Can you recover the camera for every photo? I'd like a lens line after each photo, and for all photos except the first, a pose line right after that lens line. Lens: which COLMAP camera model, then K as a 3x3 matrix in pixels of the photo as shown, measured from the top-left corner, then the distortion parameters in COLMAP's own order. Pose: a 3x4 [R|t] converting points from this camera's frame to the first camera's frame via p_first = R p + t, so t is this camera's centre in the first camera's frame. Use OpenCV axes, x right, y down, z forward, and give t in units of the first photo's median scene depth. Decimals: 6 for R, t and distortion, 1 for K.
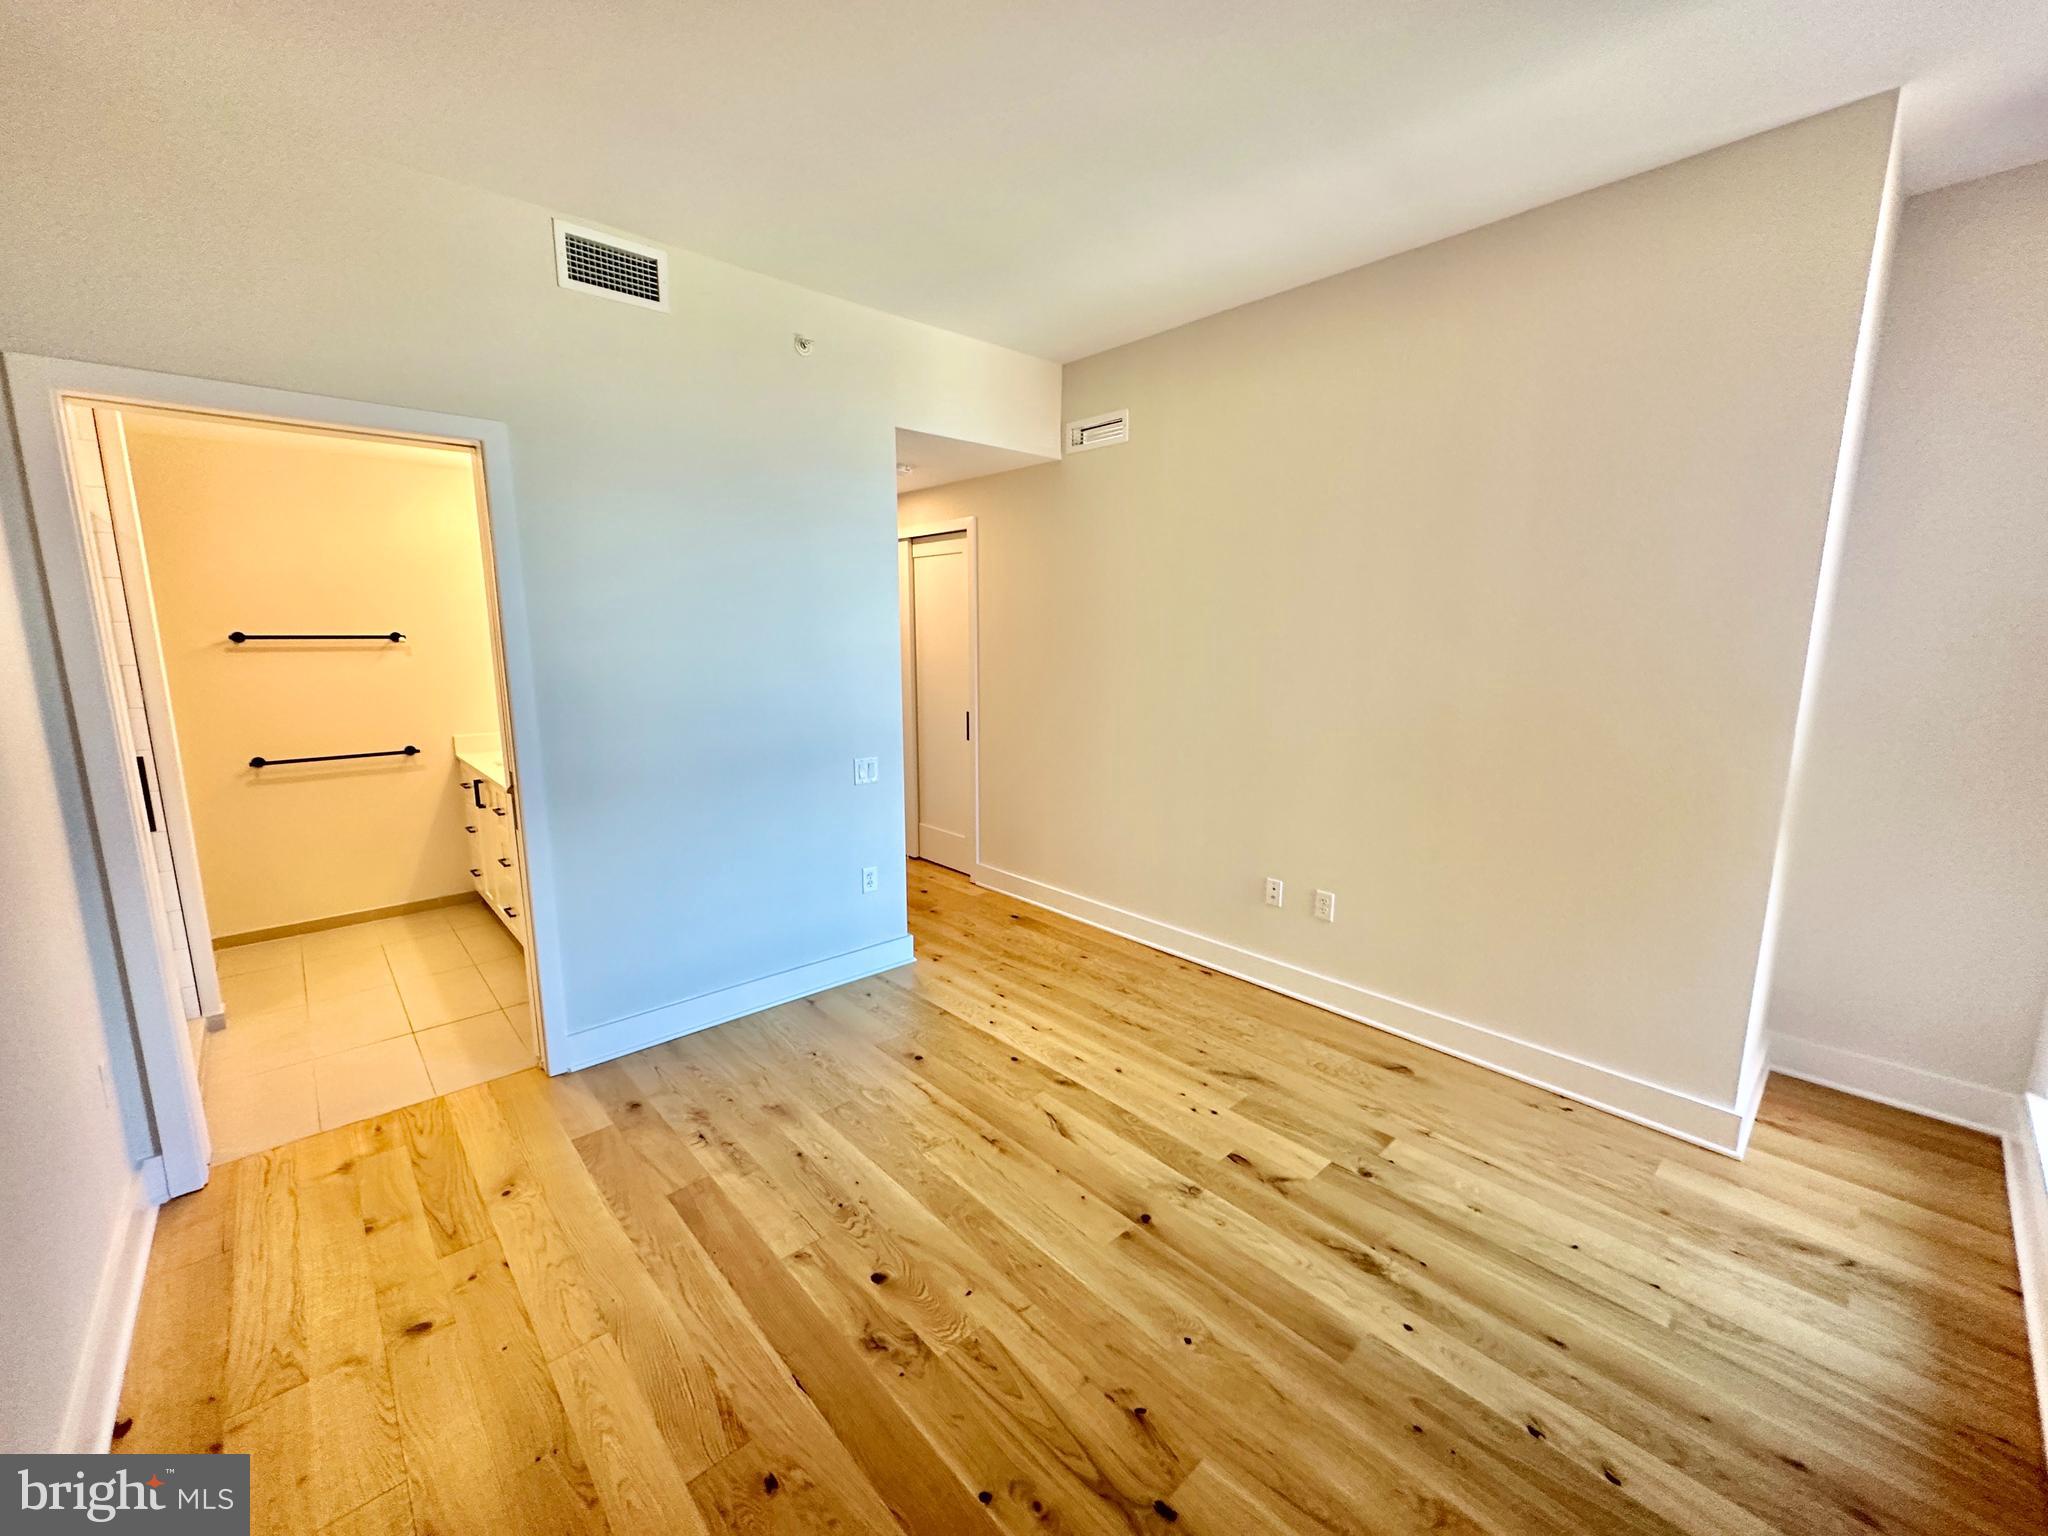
lens RADIAL K [[823.7, 0, 1021.7], [0, 823.7, 764.8], [0, 0, 1]] dist [0.001138, 0.000094]
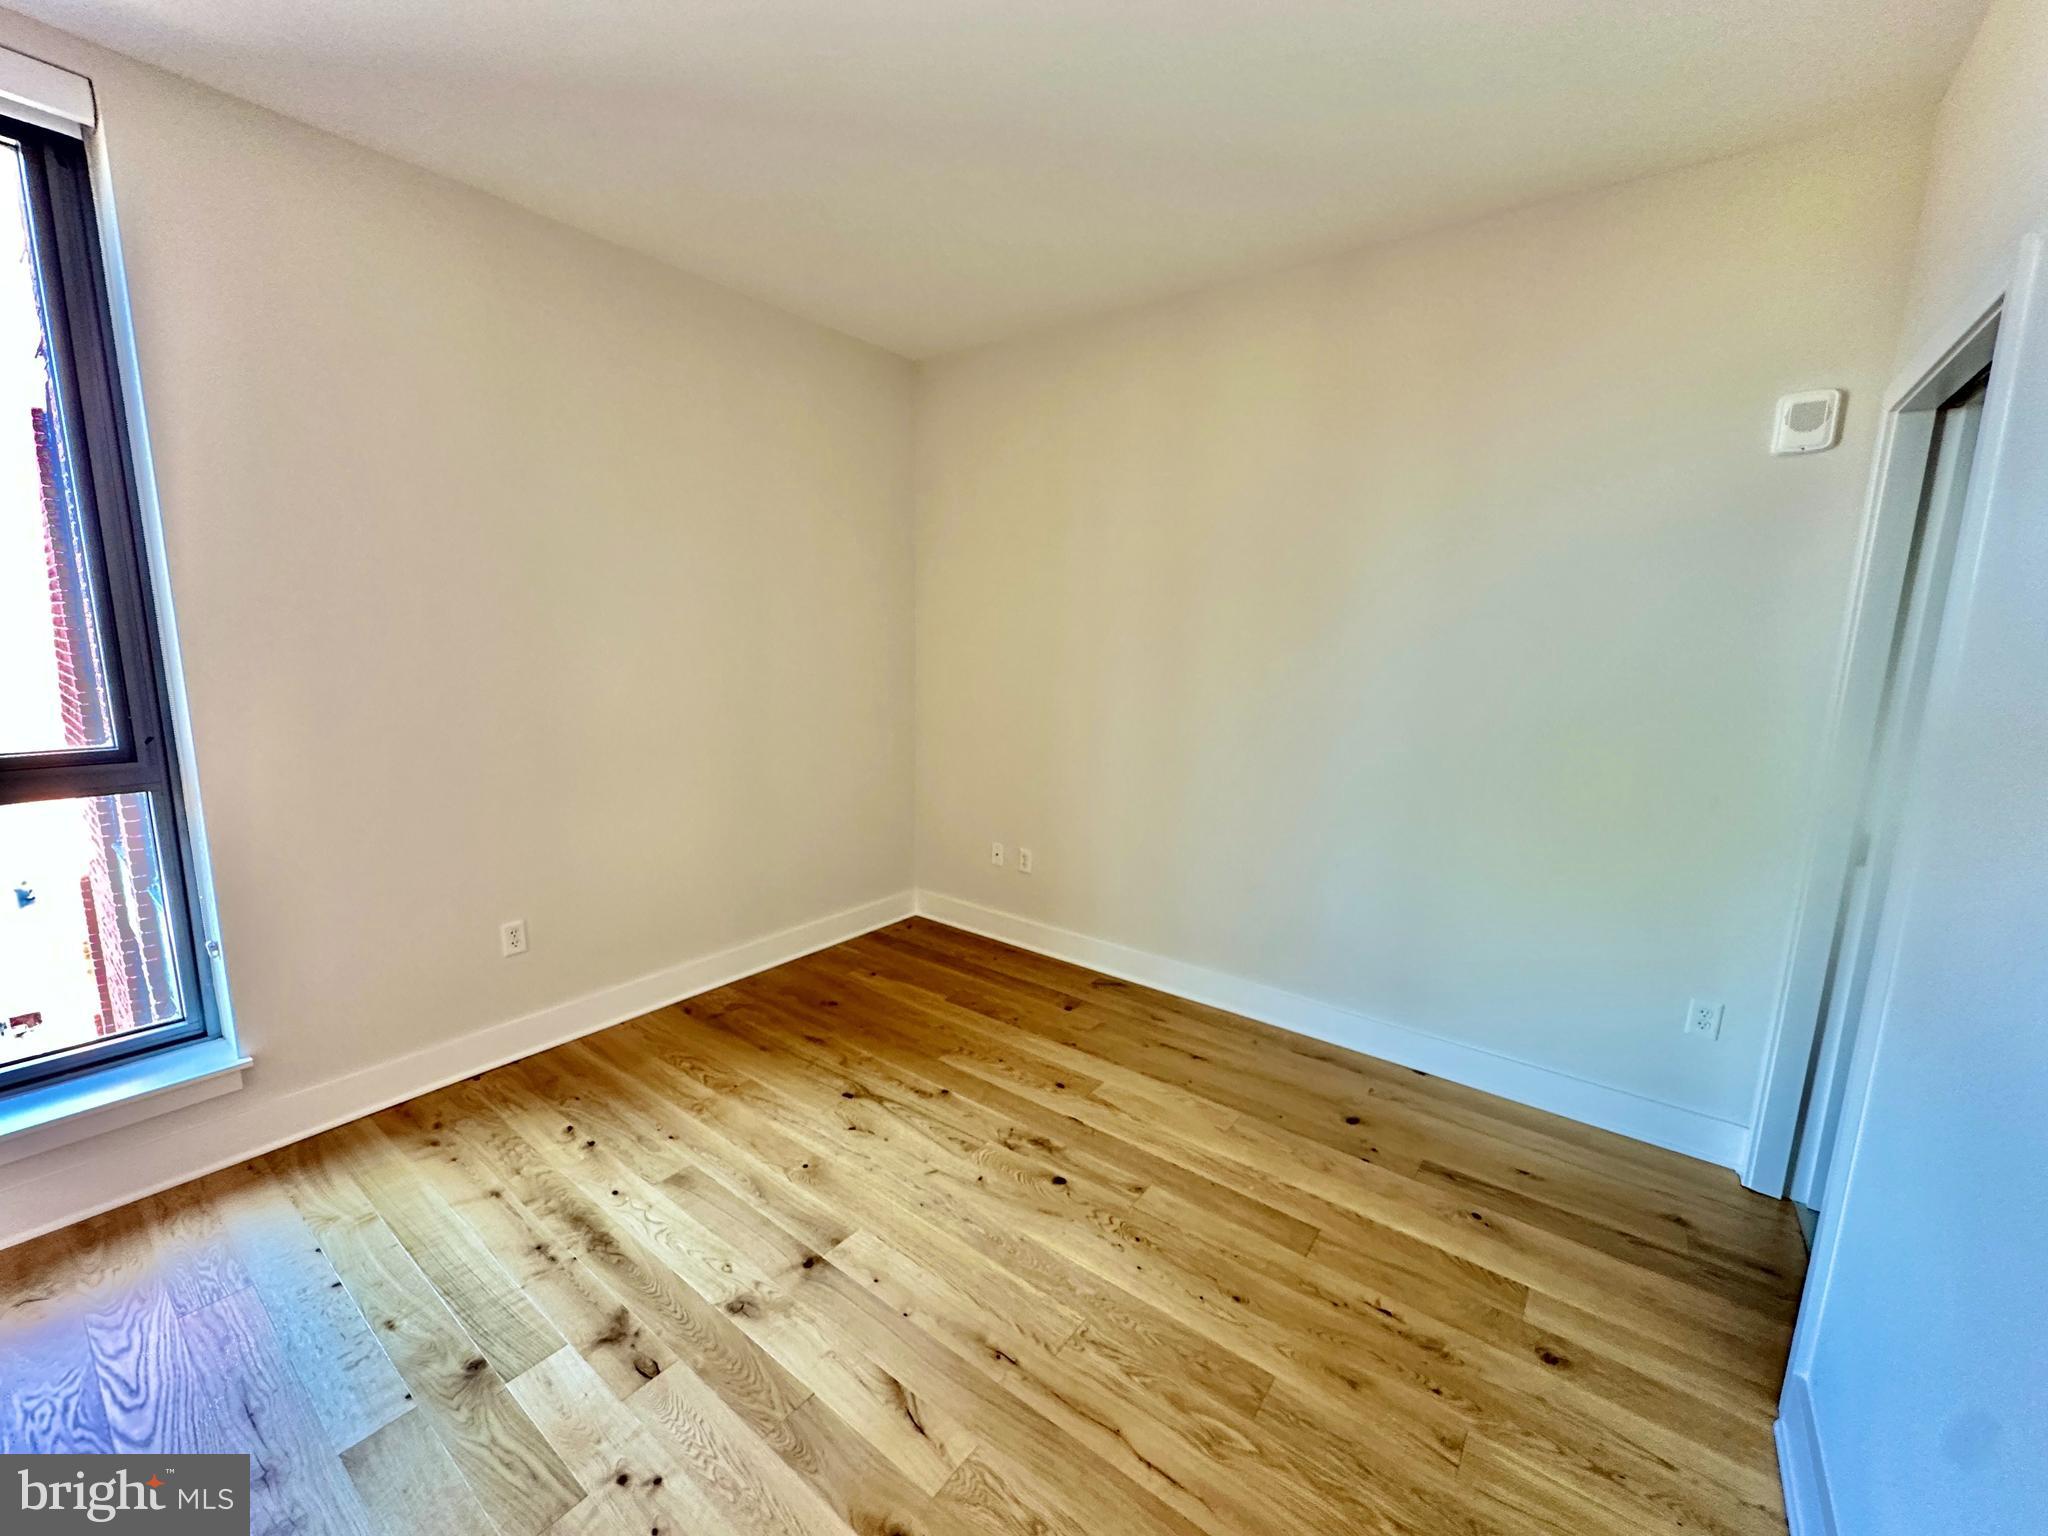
lens RADIAL K [[823.7, 0, 1021.7], [0, 823.7, 764.8], [0, 0, 1]] dist [0.001138, 0.000094]
pose [[-0.983973, 0.008922, -0.178094, 0.065039], [-0.048583, 0.947551, 0.315891, -0.239264], [0.171571, 0.319481, -0.931931, 1.474490]]
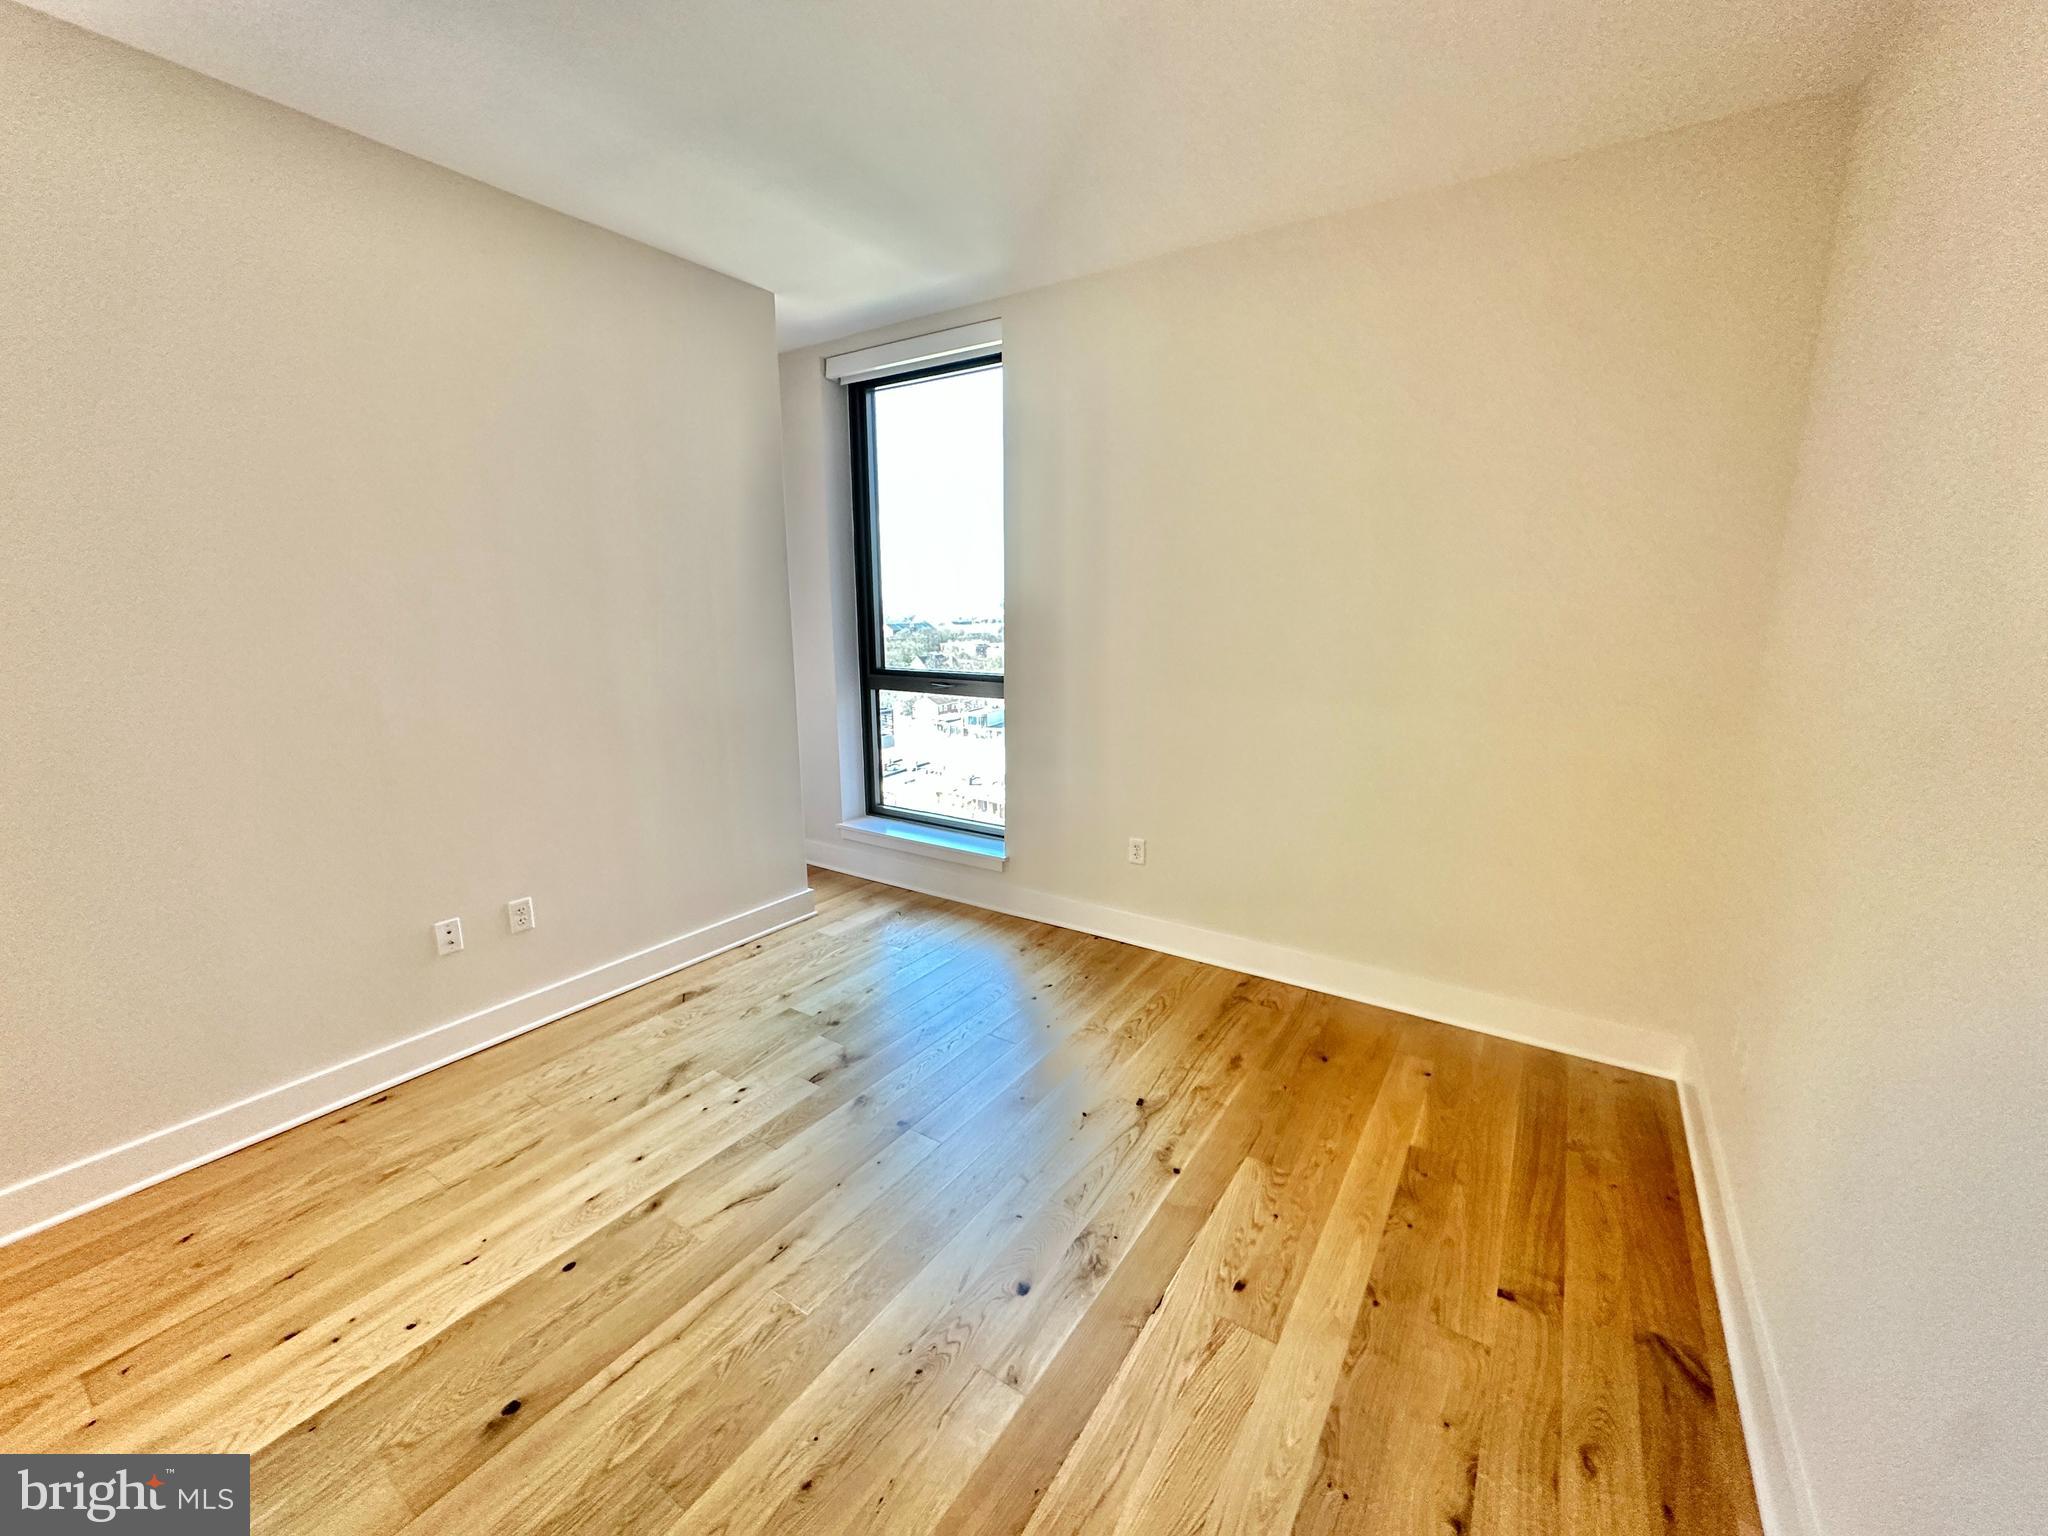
lens RADIAL K [[816.5, 0, 1024.0], [0, 816.5, 768.0], [0, 0, 1]] dist [0.001042, -0.000289]
pose [[-0.244345, -0.193429, 0.950200, -0.738186], [0.157587, 0.958956, 0.235735, -0.133285], [-0.956798, 0.207339, -0.203834, 0.828773]]
